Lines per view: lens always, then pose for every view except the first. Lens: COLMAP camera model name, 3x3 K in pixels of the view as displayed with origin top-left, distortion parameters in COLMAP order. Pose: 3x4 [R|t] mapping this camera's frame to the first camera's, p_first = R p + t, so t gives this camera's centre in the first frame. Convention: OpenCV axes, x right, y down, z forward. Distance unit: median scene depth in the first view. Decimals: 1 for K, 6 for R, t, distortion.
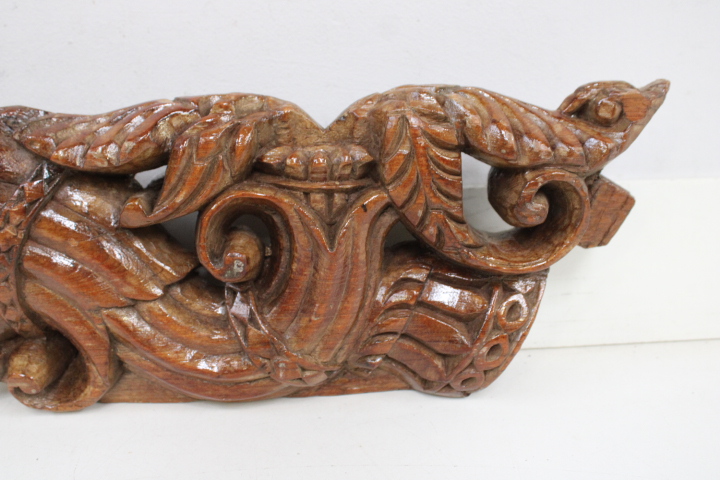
lens RADIAL K [[788.5, 0, 360.0], [0, 788.5, 240.0], [0, 0, 1]] dist [-0.108201, 0.161659]
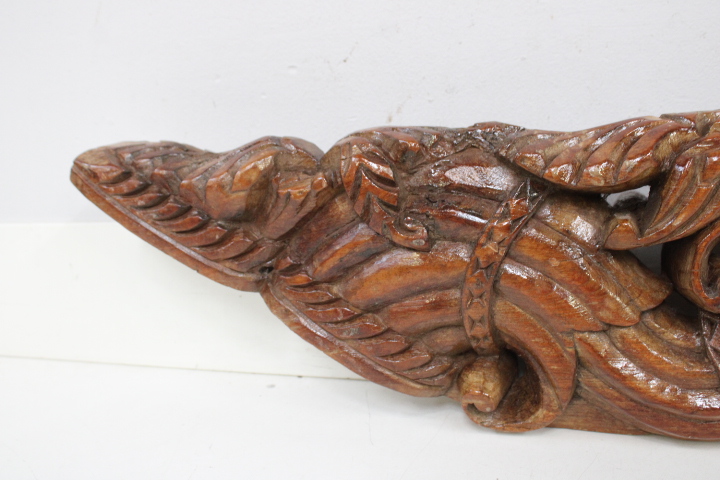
lens RADIAL K [[788.5, 0, 360.0], [0, 788.5, 240.0], [0, 0, 1]] dist [-0.108201, 0.161659]
pose [[0.948768, 0.041477, -0.313241, -0.280909], [-0.047813, 0.998777, -0.012570, -0.000597], [0.312337, 0.026903, 0.949591, -0.005568]]
